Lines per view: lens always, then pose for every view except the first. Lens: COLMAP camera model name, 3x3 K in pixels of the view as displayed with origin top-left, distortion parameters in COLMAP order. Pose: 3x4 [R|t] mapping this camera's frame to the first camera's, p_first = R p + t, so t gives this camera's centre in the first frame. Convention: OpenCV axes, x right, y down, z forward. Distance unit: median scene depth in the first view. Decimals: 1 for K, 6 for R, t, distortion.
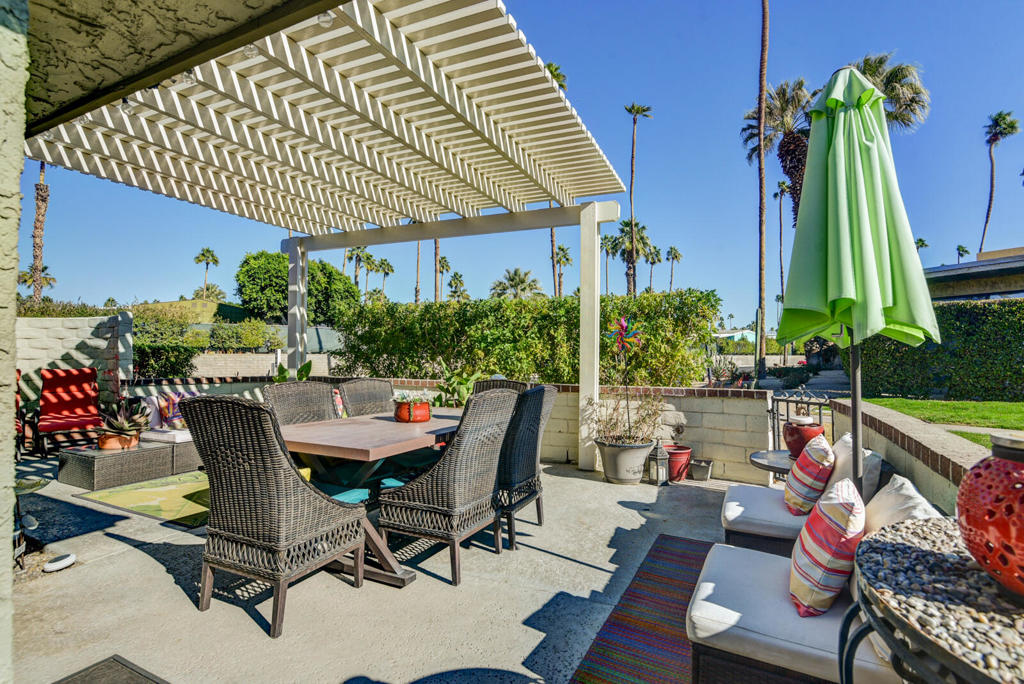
lens RADIAL K [[466.8, 0, 512.0], [0, 466.8, 342.0], [0, 0, 1]] dist [-0.030015, 0.000376]
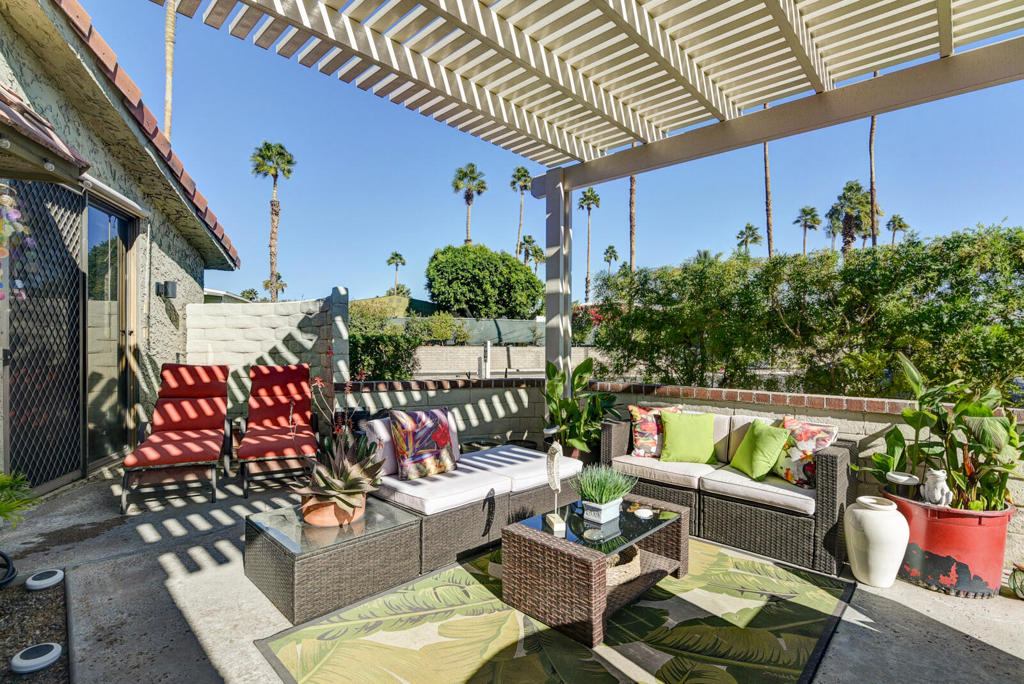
lens RADIAL K [[466.8, 0, 512.0], [0, 466.8, 342.0], [0, 0, 1]] dist [-0.030015, 0.000376]
pose [[0.941267, -0.000857, -0.337661, -0.064872], [0.006175, 0.999873, 0.014678, 0.002135], [0.337605, -0.015901, 0.941153, 0.078998]]
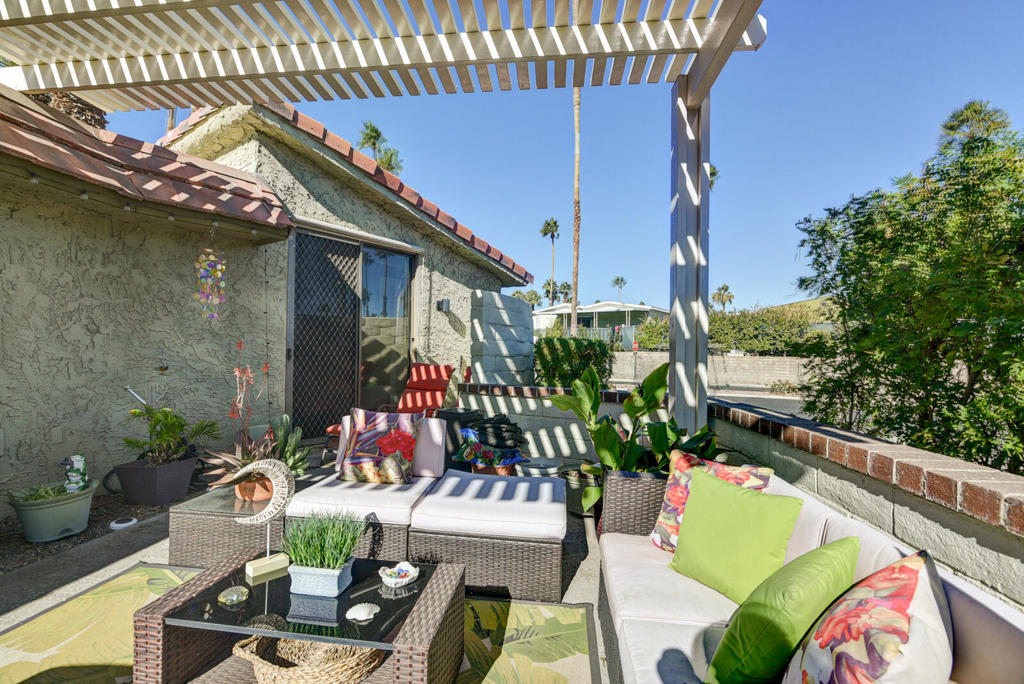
lens RADIAL K [[466.8, 0, 512.0], [0, 466.8, 342.0], [0, 0, 1]] dist [-0.030015, 0.000376]
pose [[0.312761, -0.020017, -0.949621, -0.024034], [0.010769, 0.999788, -0.017528, 0.005651], [0.949771, -0.004744, 0.312910, 0.153671]]
